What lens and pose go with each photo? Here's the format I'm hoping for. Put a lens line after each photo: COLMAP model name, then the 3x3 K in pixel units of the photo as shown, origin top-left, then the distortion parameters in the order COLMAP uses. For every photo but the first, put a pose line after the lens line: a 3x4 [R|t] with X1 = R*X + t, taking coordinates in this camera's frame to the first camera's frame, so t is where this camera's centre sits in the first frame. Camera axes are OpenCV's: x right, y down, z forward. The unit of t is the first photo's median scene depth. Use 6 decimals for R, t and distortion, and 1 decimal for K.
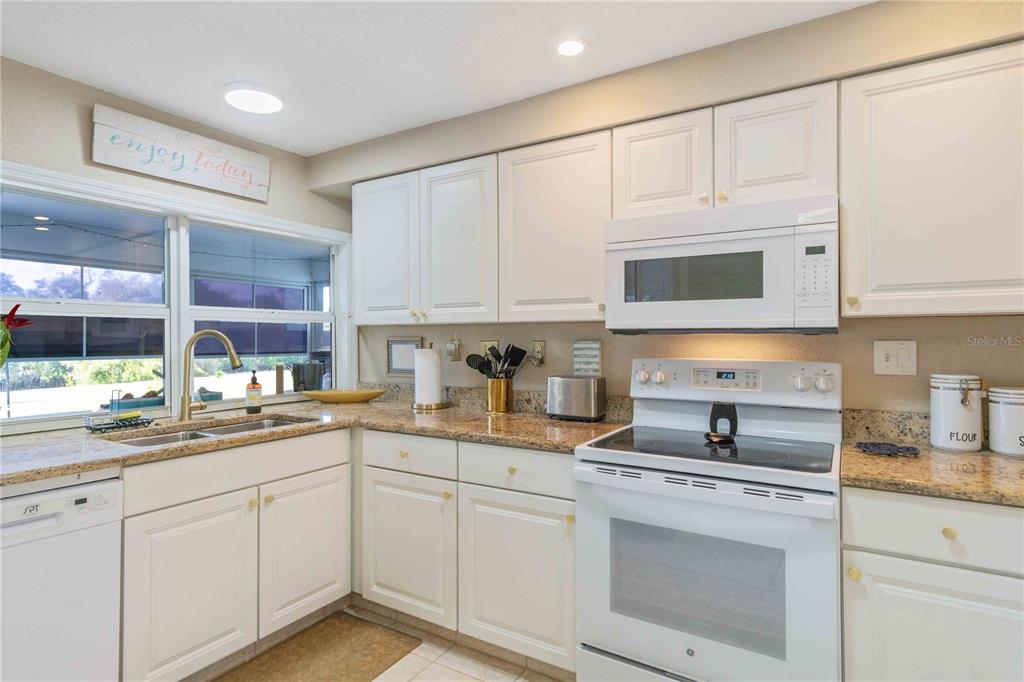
lens RADIAL K [[539.9, 0, 513.3], [0, 539.9, 336.0], [0, 0, 1]] dist [0.004193, 0.000606]
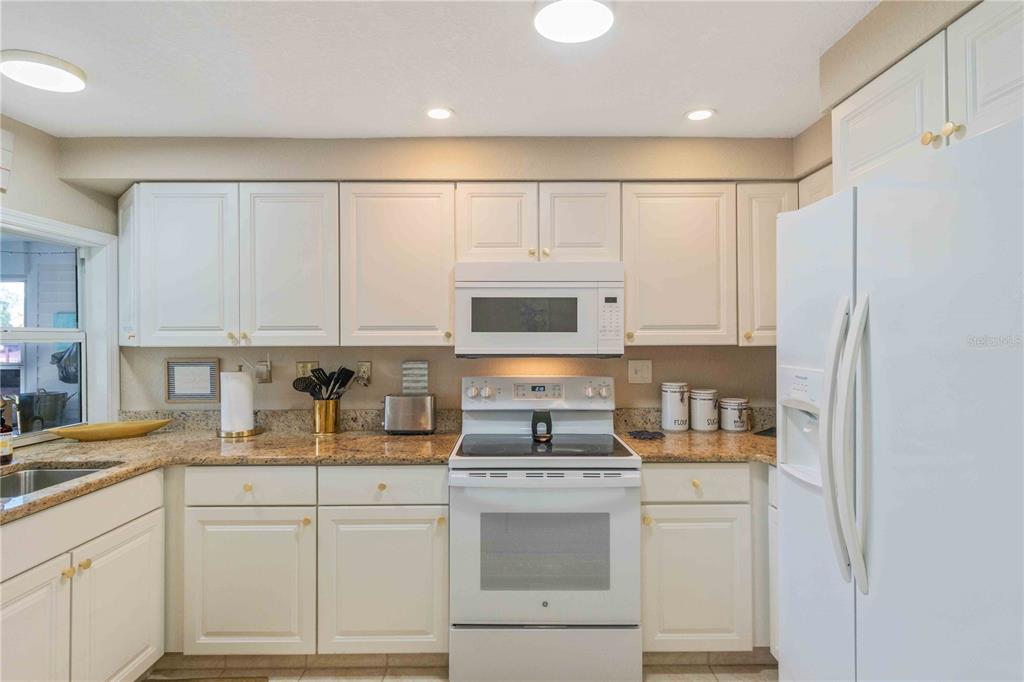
lens RADIAL K [[537.0, 0, 511.7], [0, 537.0, 335.9], [0, 0, 1]] dist [0.004420, 0.001351]
pose [[0.850839, 0.001126, 0.525426, -0.306503], [0.000061, 0.999997, -0.002241, -0.045832], [-0.525427, 0.001939, 0.850836, -0.050378]]
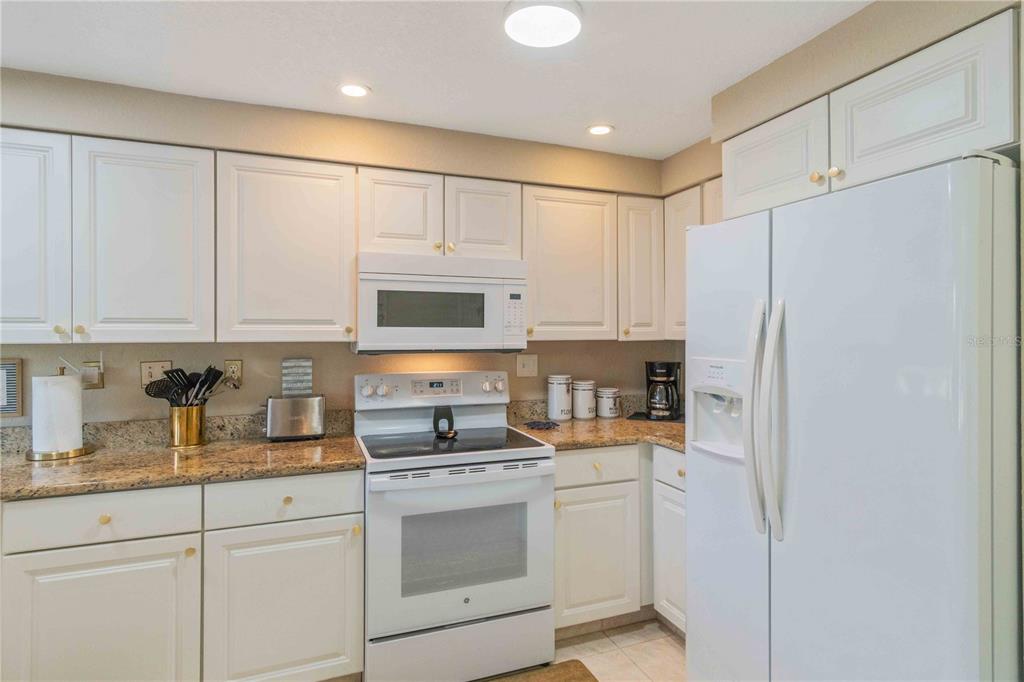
lens RADIAL K [[539.1, 0, 512.7], [0, 539.1, 330.7], [0, 0, 1]] dist [0.005183, 0.001895]
pose [[0.610219, 0.004598, 0.792219, -0.459058], [-0.002250, 0.999989, -0.004071, -0.045102], [-0.792230, 0.000702, 0.610223, 0.081394]]
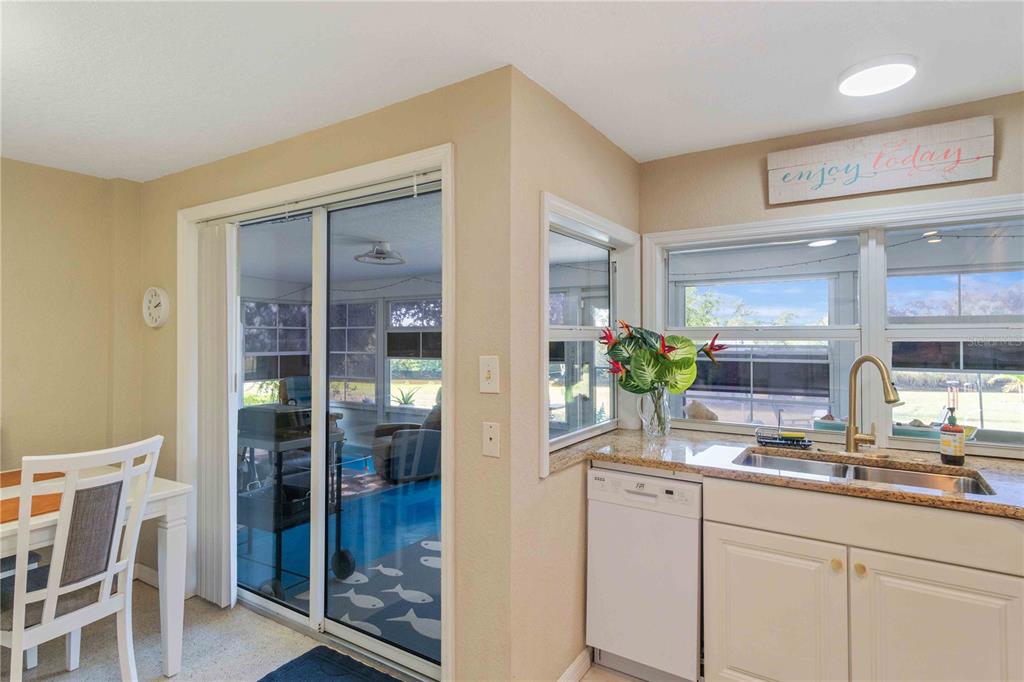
lens RADIAL K [[544.5, 0, 512.0], [0, 544.5, 341.0], [0, 0, 1]] dist [-0.005105, -0.000249]
pose [[-0.027240, 0.009698, -0.999582, 0.352869], [0.003832, 0.999947, 0.009597, -0.048291], [0.999622, -0.003569, -0.027276, 0.464337]]
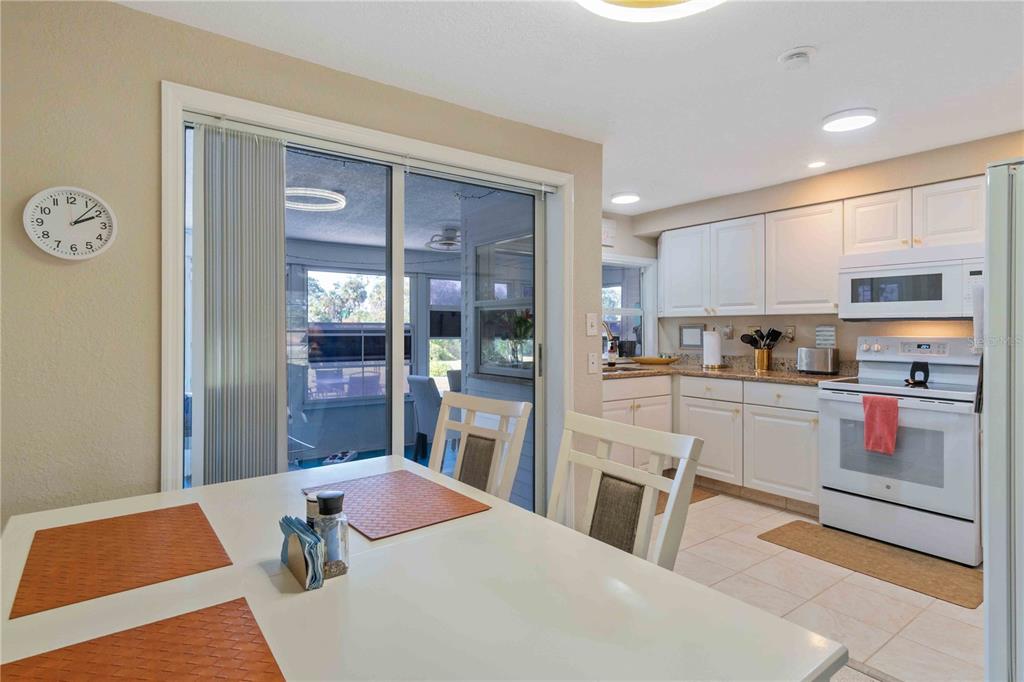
lens RADIAL K [[539.1, 0, 512.7], [0, 539.1, 330.7], [0, 0, 1]] dist [0.005183, 0.001895]
pose [[0.927263, 0.003508, -0.374395, -0.135131], [-0.000817, 0.999973, 0.007344, 0.013200], [0.374410, -0.006504, 0.927240, -0.905896]]
